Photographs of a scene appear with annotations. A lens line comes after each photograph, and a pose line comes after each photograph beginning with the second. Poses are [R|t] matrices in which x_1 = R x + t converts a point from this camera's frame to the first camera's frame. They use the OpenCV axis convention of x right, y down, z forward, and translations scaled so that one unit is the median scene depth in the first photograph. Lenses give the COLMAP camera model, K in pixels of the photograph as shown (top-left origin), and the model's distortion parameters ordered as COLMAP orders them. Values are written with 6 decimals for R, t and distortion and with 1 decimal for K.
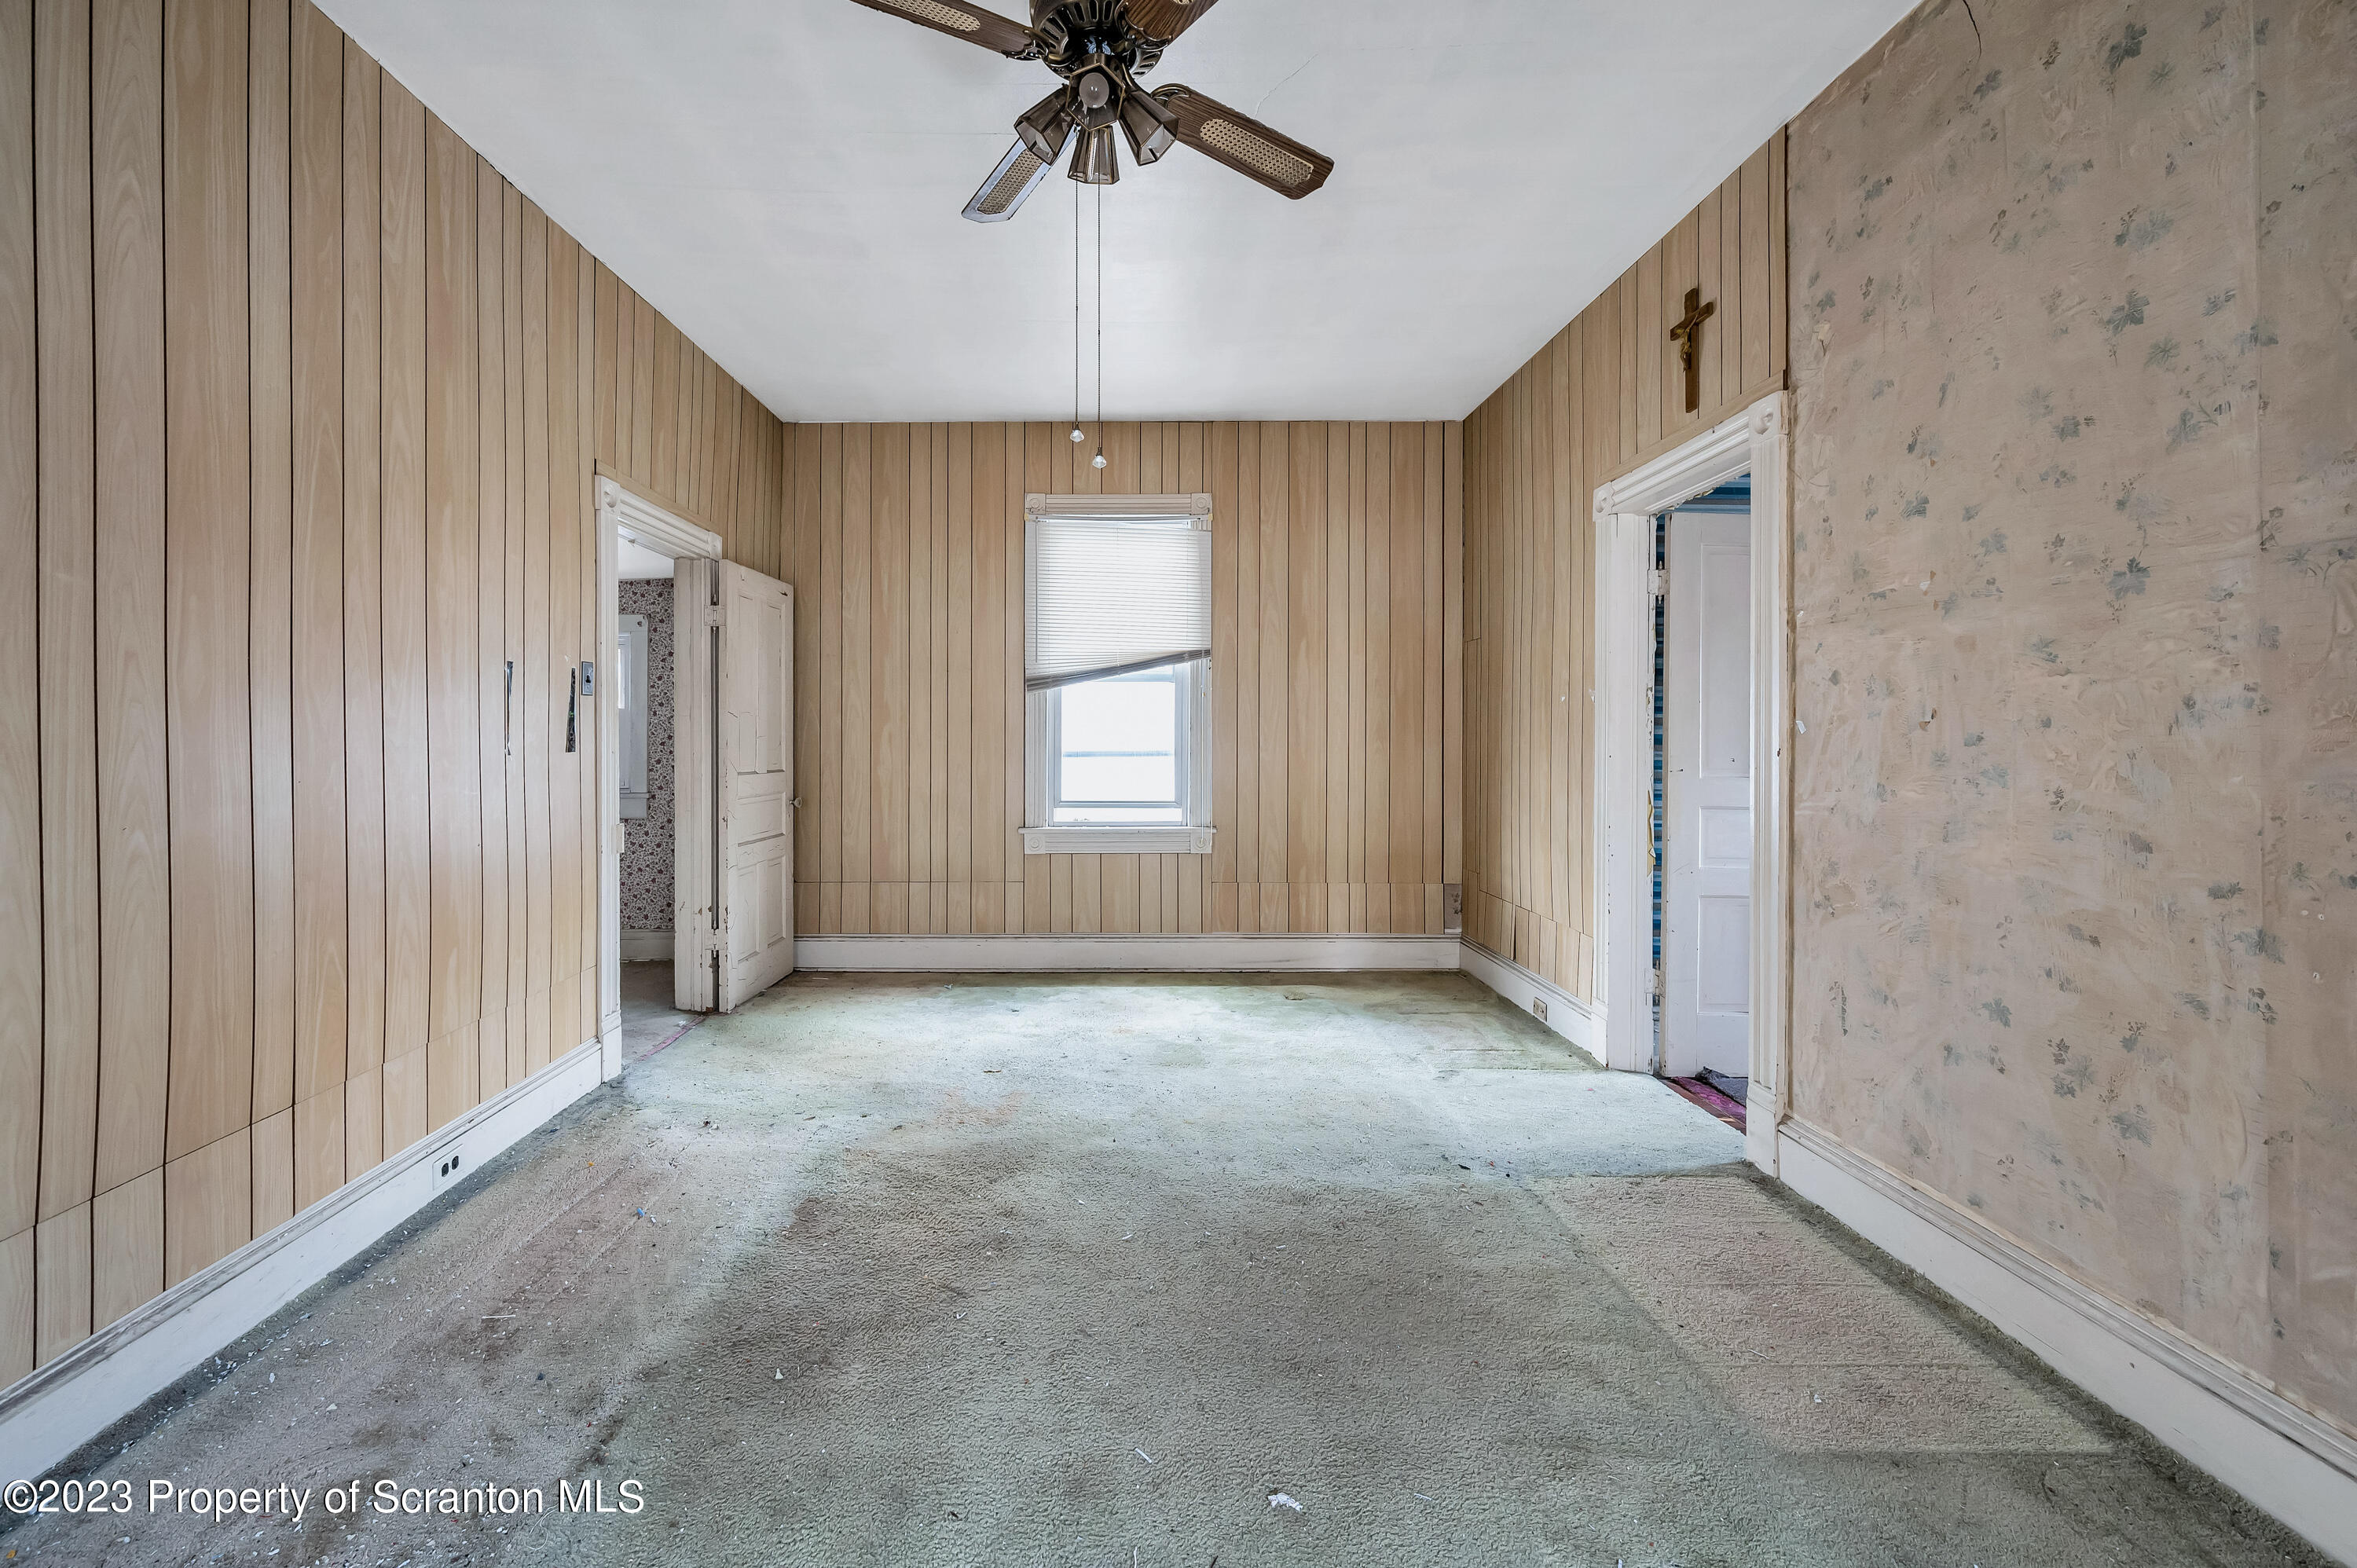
lens RADIAL K [[934.3, 0, 1192.2], [0, 934.3, 716.0], [0, 0, 1]] dist [0.001594, -0.000132]
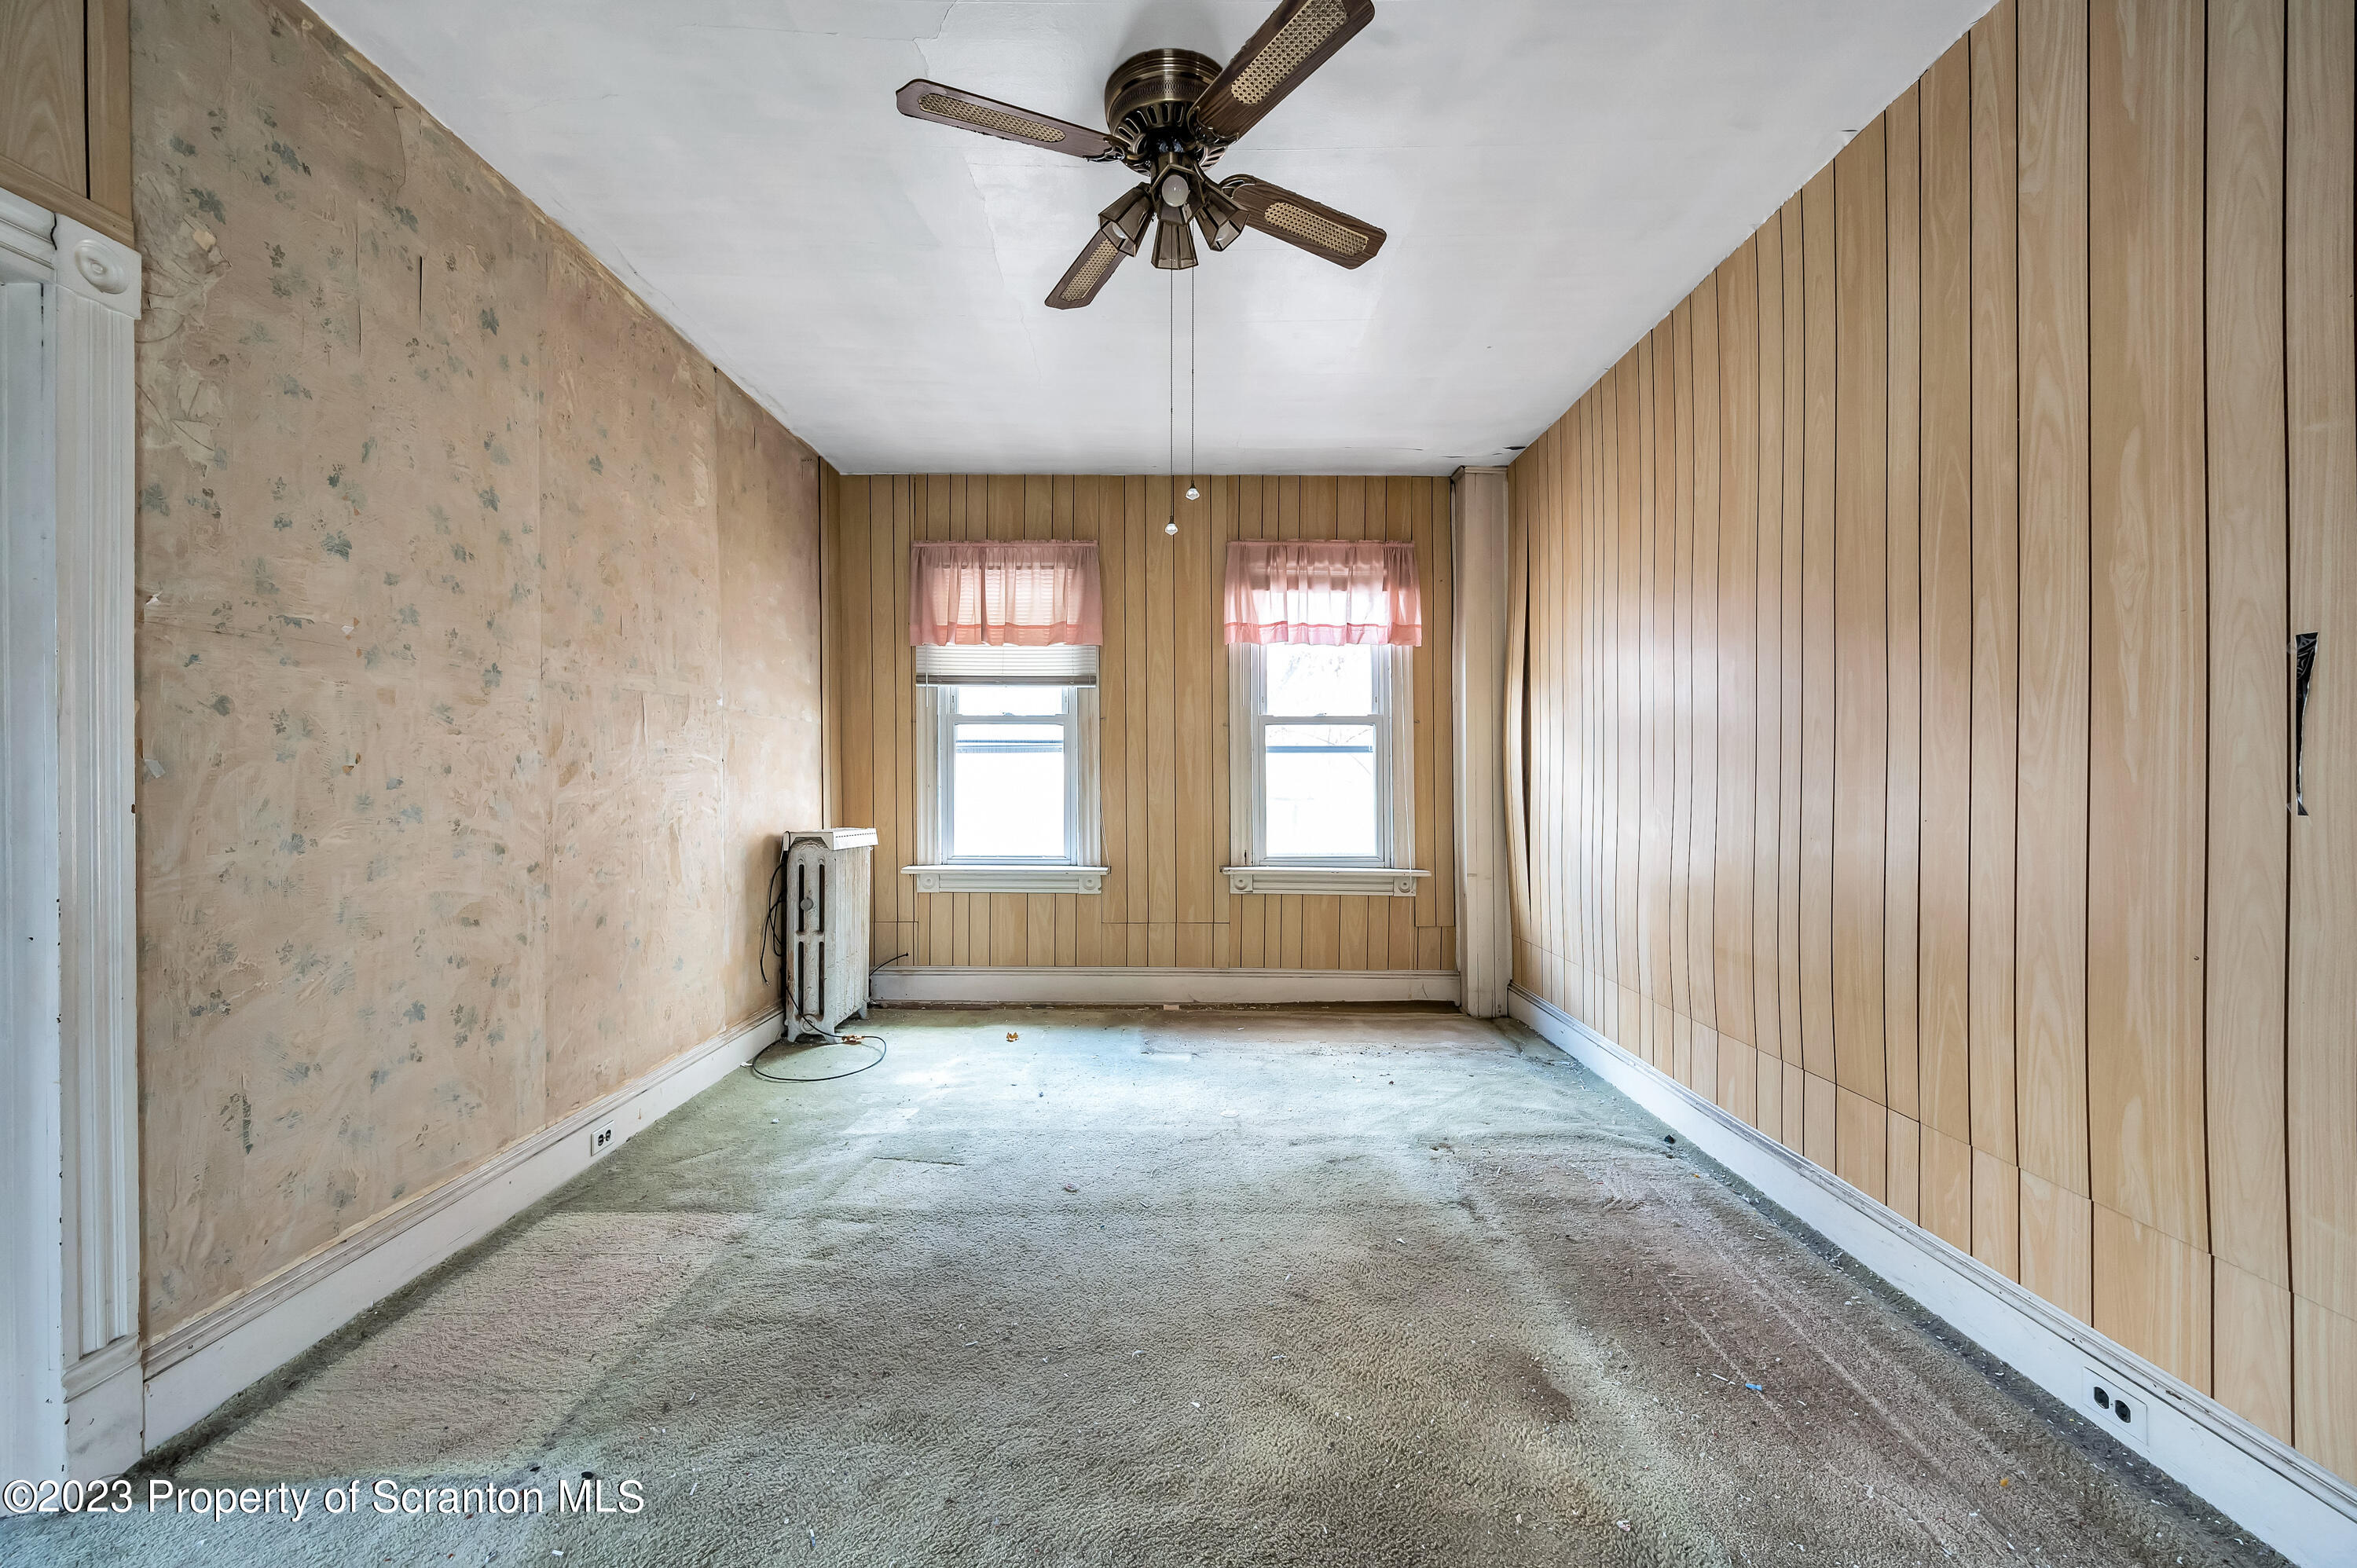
lens RADIAL K [[934.3, 0, 1175.5], [0, 934.3, 792.1], [0, 0, 1]] dist [0.001594, -0.000132]
pose [[-0.996184, 0.000034, 0.087273, -0.198576], [-0.000248, 0.999995, -0.003218, 0.040077], [-0.087273, -0.003227, -0.996179, 2.072056]]
